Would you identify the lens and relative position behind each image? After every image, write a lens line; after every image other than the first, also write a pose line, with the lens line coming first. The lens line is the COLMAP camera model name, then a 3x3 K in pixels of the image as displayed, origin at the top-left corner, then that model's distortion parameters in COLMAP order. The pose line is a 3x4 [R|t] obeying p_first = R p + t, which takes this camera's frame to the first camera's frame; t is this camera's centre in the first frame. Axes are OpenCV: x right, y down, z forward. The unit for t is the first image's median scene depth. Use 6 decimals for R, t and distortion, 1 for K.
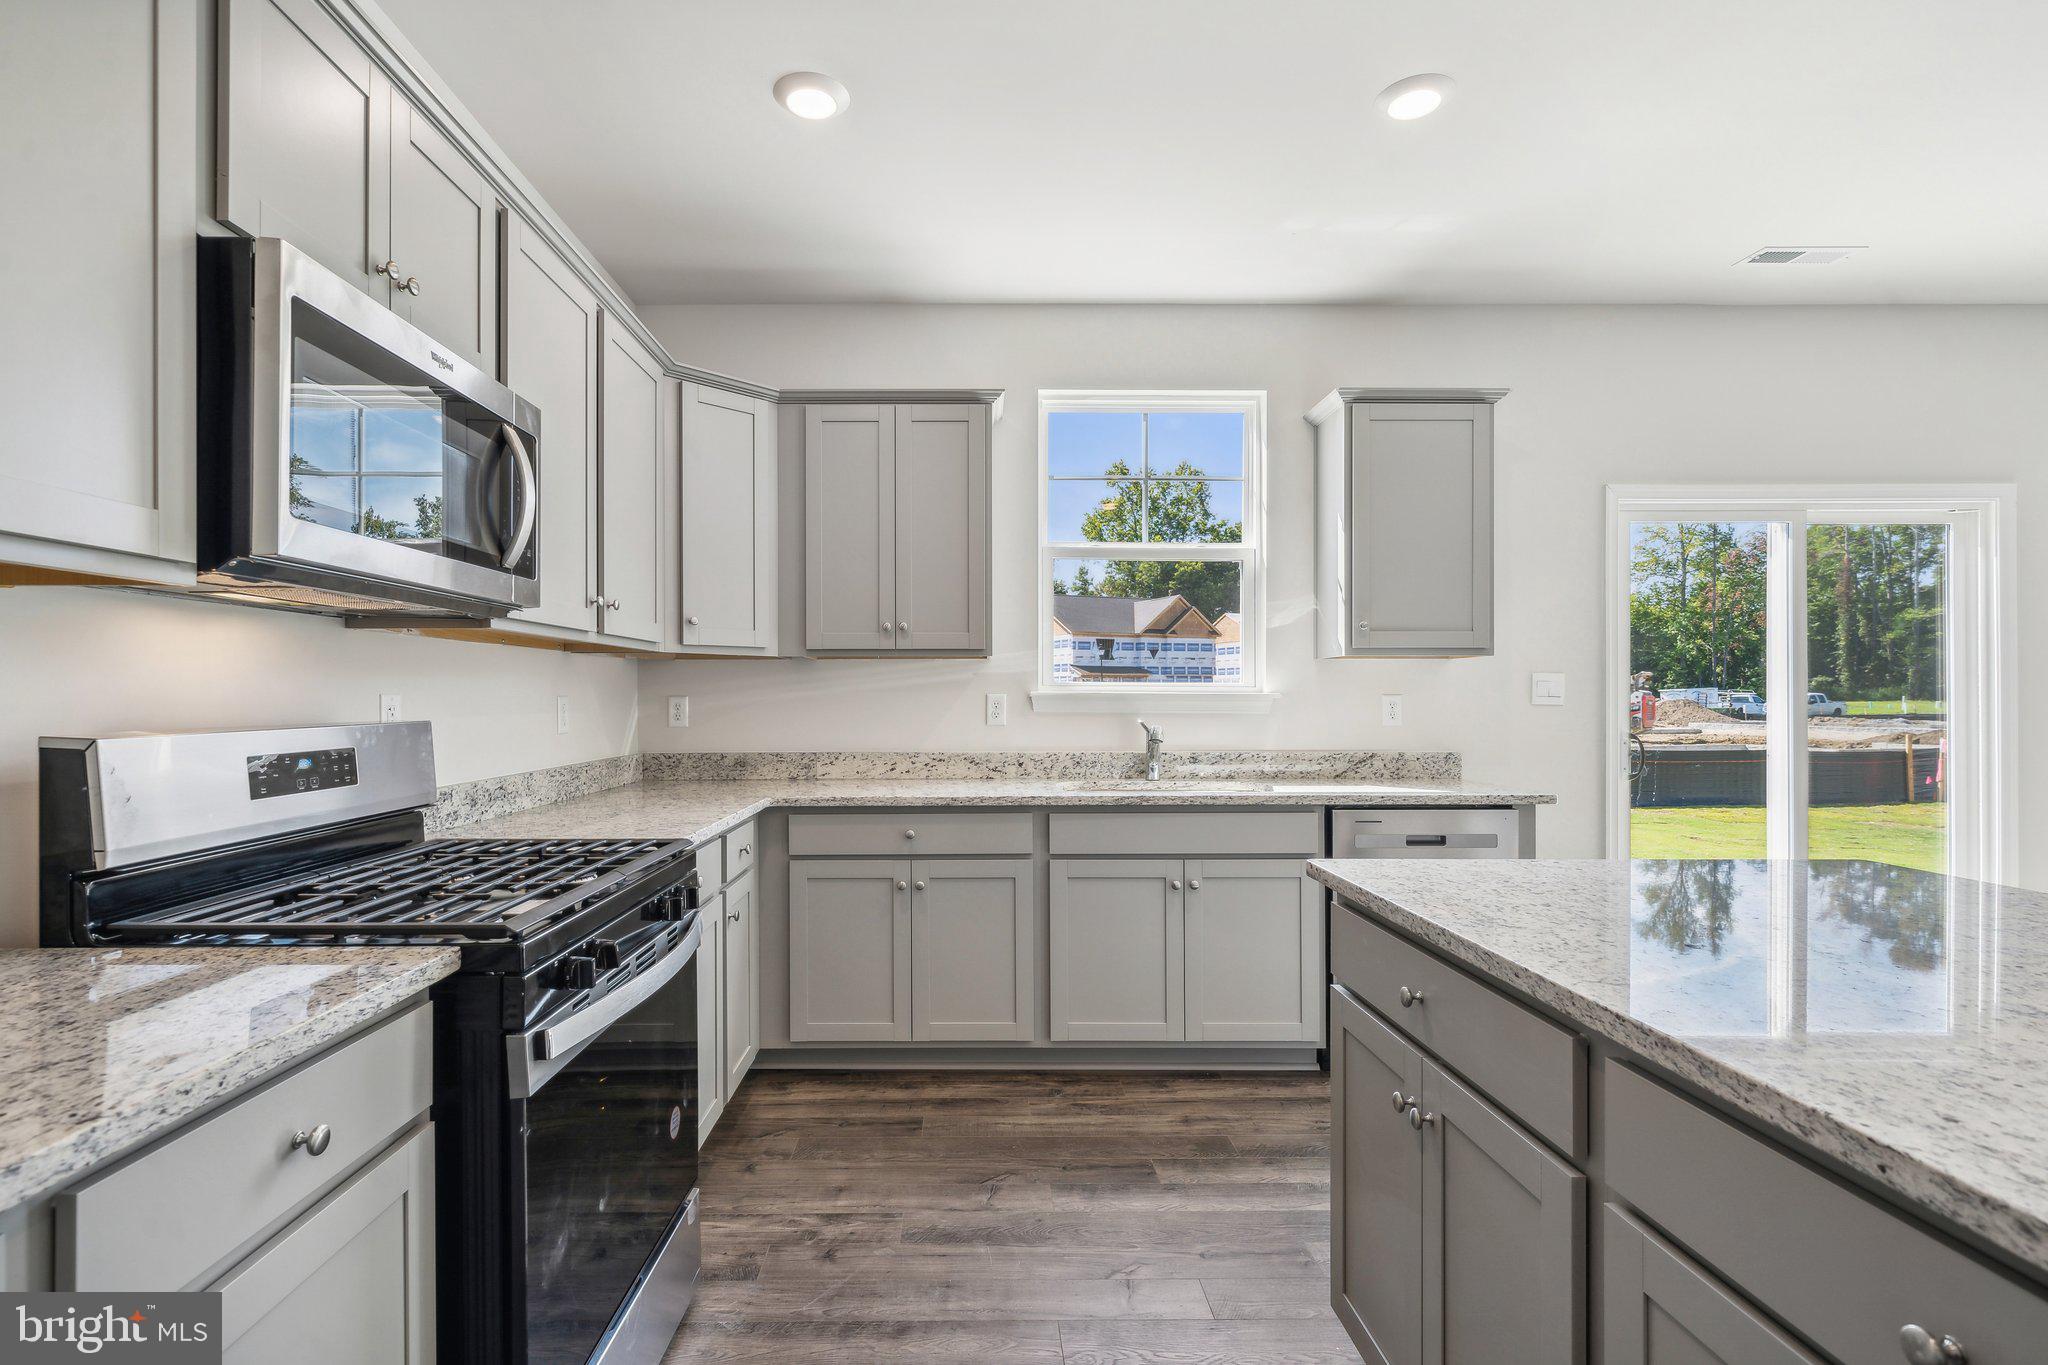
lens RADIAL K [[941.2, 0, 1024.2], [0, 941.2, 675.0], [0, 0, 1]] dist [-0.026564, -0.000204]
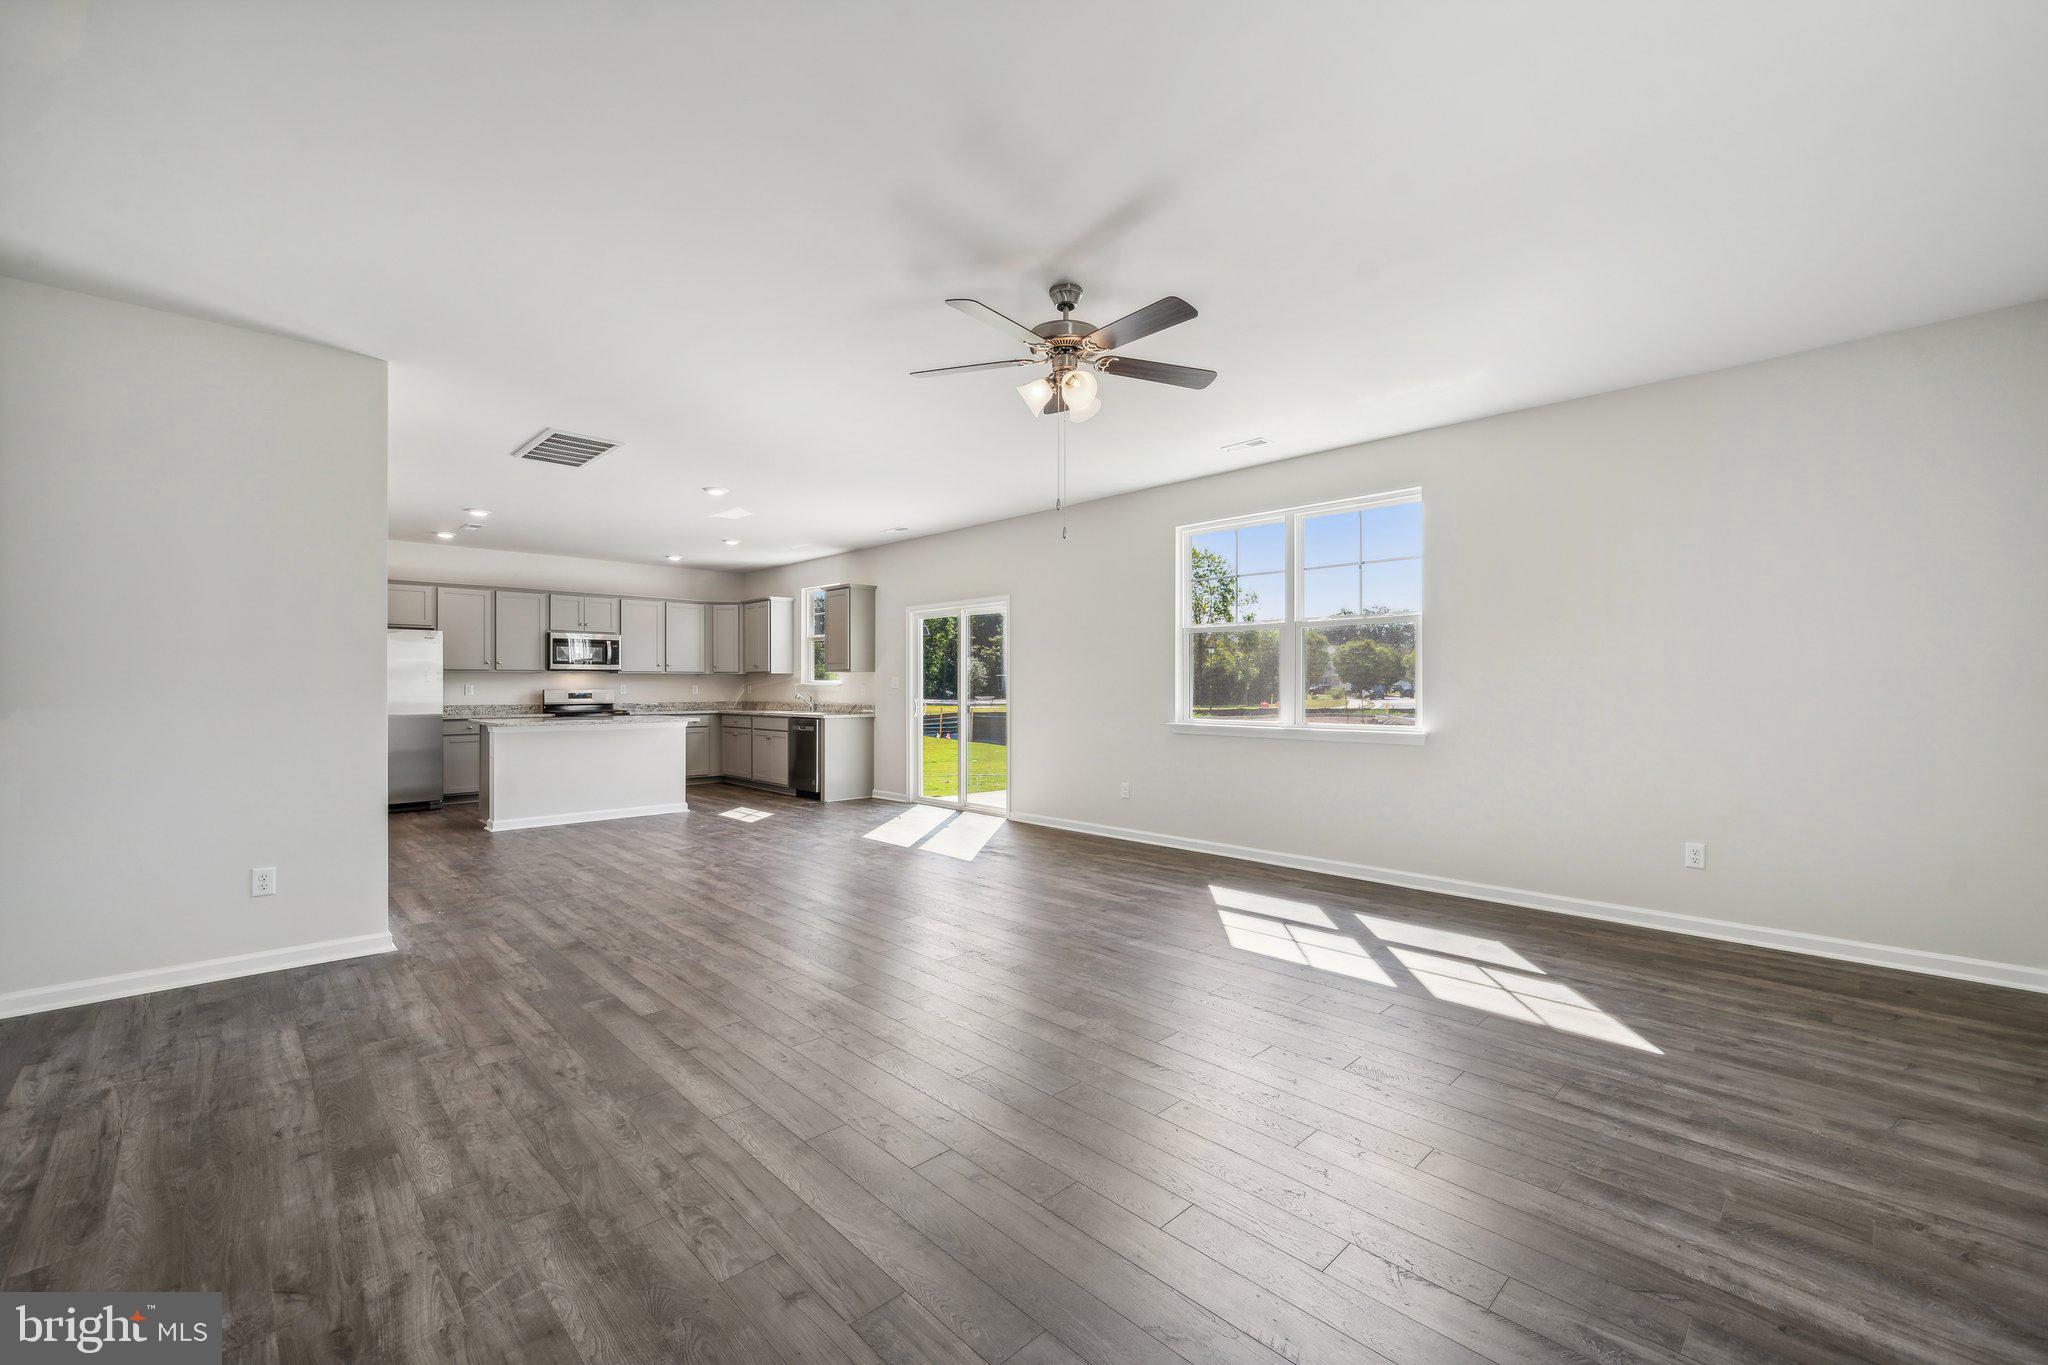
lens RADIAL K [[848.0, 0, 1026.3], [0, 848.0, 688.3], [0, 0, 1]] dist [0.000783, 0.000329]
pose [[0.681692, 0.019323, -0.731384, 2.666046], [-0.008640, 0.999794, 0.018362, -0.030003], [0.731588, -0.006198, 0.681718, -0.406546]]
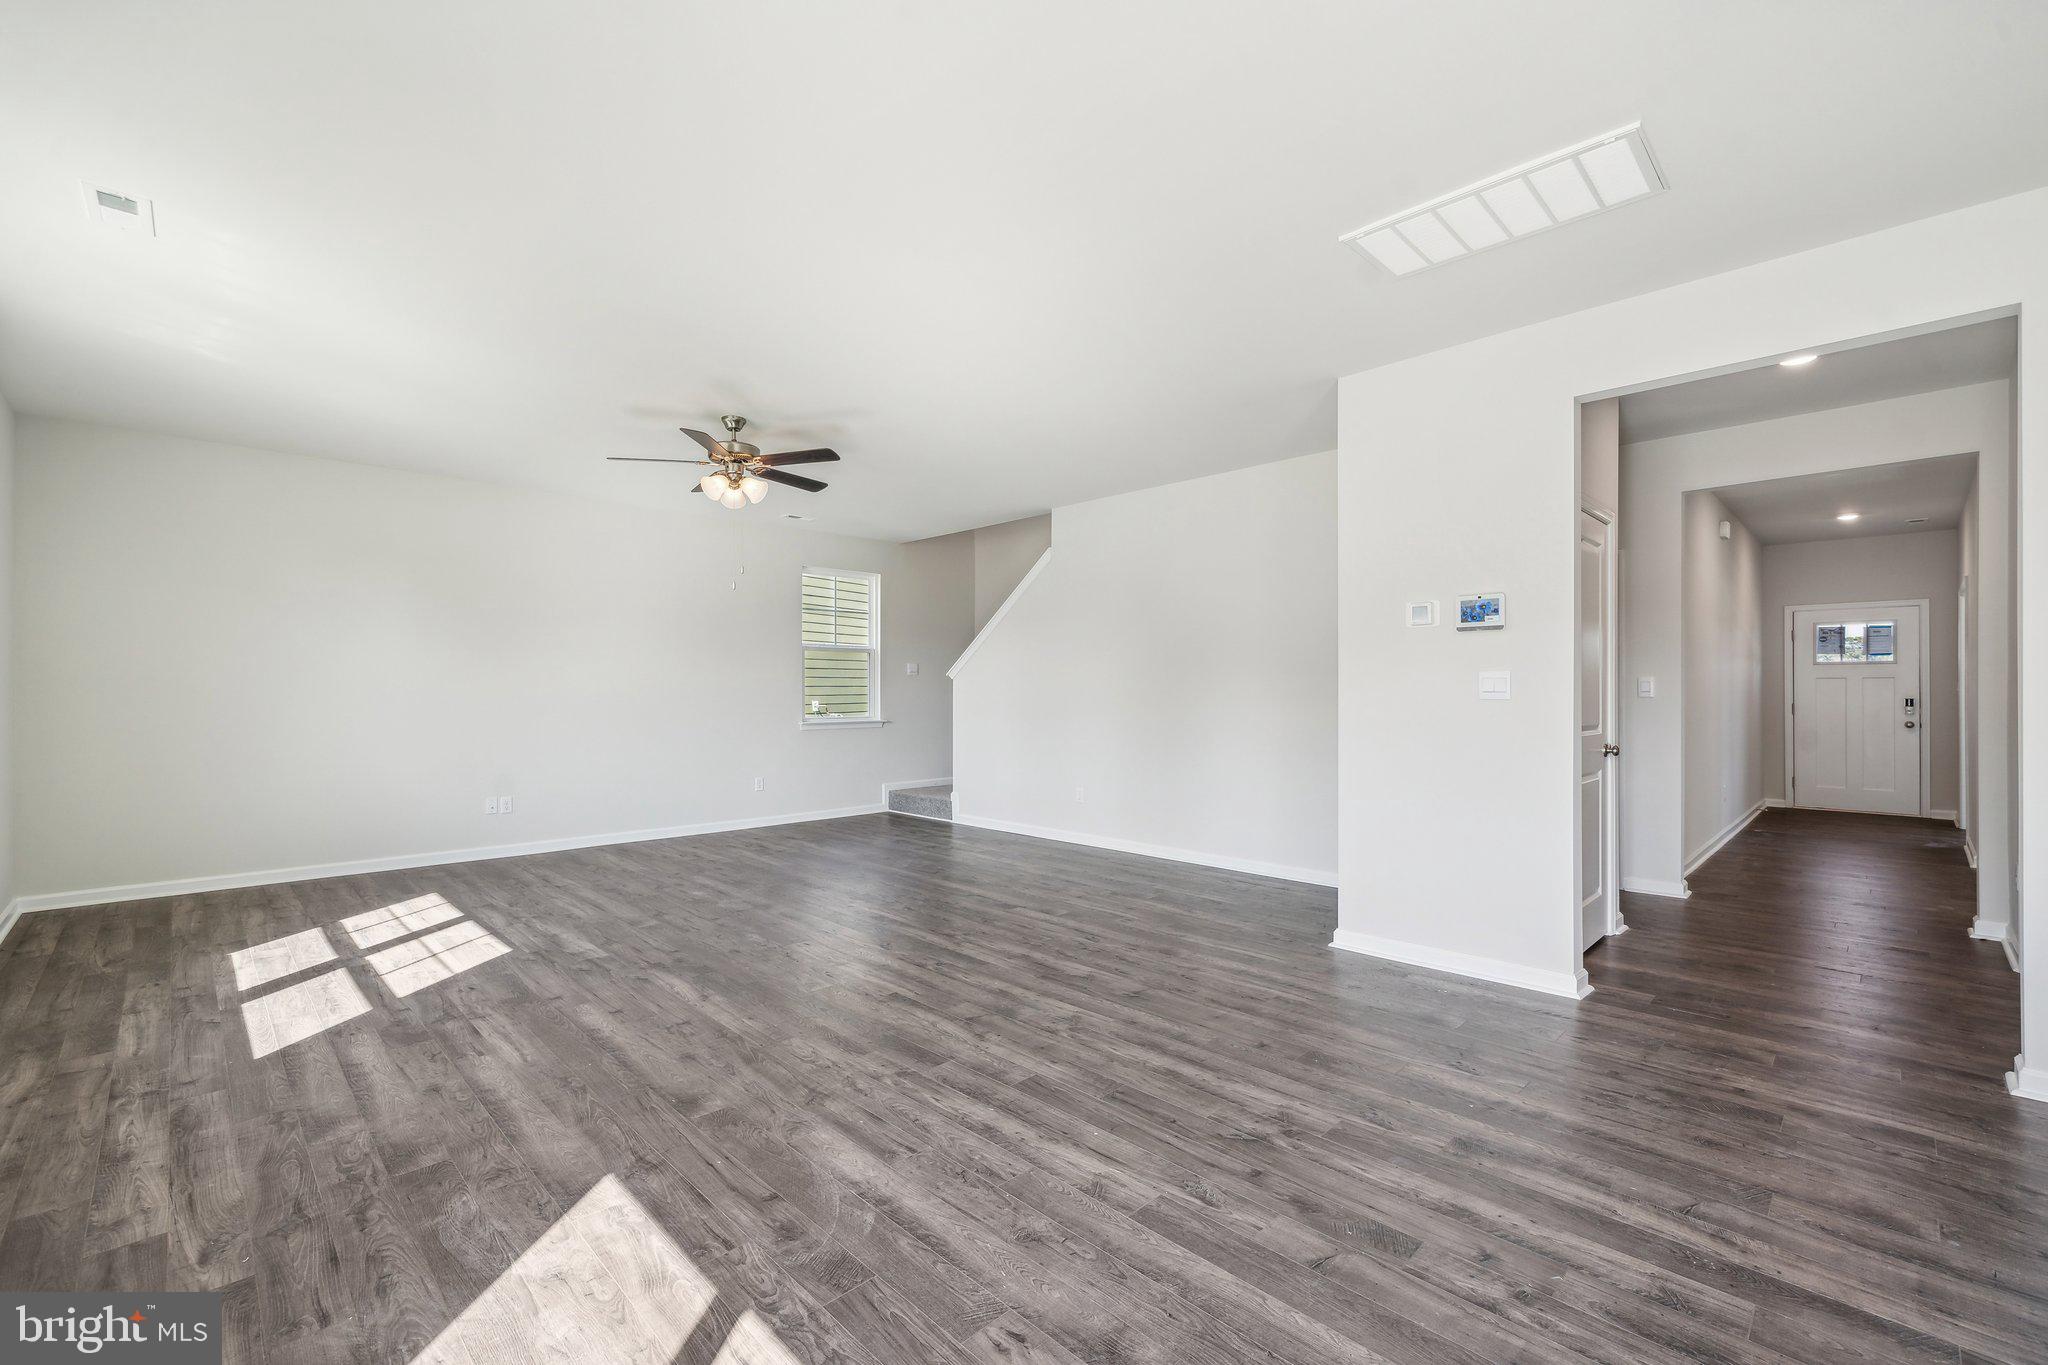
lens RADIAL K [[848.0, 0, 1046.4], [0, 848.0, 683.8], [0, 0, 1]] dist [0.000783, 0.000329]
pose [[-0.709045, 0.024121, 0.704751, 0.758114], [0.011166, 0.999674, -0.022982, 0.004328], [-0.705075, -0.008426, -0.709082, 0.834463]]
